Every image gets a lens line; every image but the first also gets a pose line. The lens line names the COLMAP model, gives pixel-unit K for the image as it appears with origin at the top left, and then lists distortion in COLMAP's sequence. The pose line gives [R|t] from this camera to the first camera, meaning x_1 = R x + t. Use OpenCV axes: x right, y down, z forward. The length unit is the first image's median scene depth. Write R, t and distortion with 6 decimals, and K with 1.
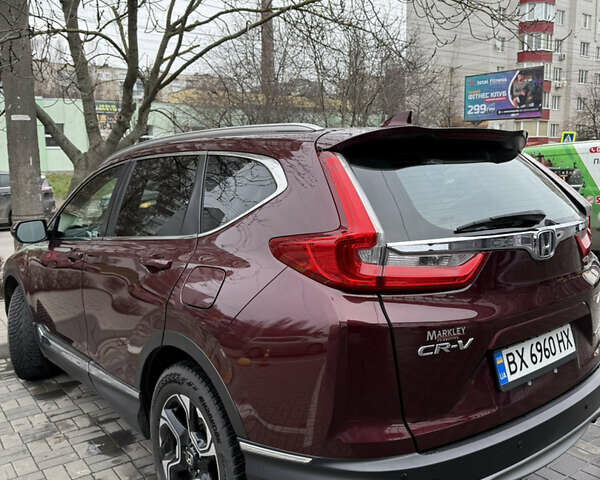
lens RADIAL K [[542.3, 0, 283.9], [0, 542.3, 238.8], [0, 0, 1]] dist [0.142064, -0.260698]
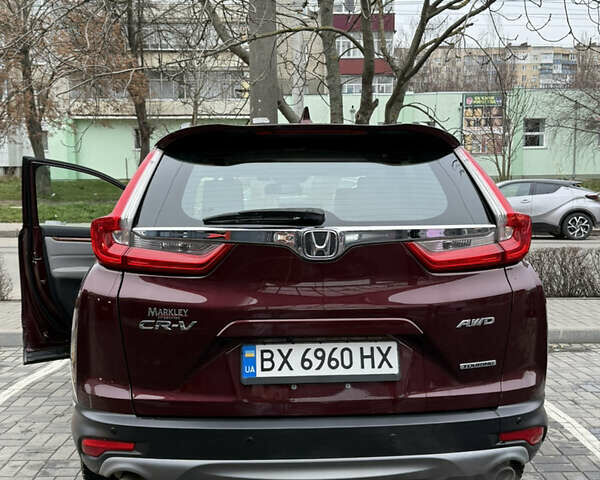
lens RADIAL K [[699.1, 0, 300.0], [0, 699.1, 240.0], [0, 0, 1]] dist [0.110964, 0.003677]
pose [[0.824321, 0.062399, -0.562673, 1.150809], [-0.082645, 0.996523, -0.010564, 0.018520], [0.560057, 0.055210, 0.826612, -0.019024]]
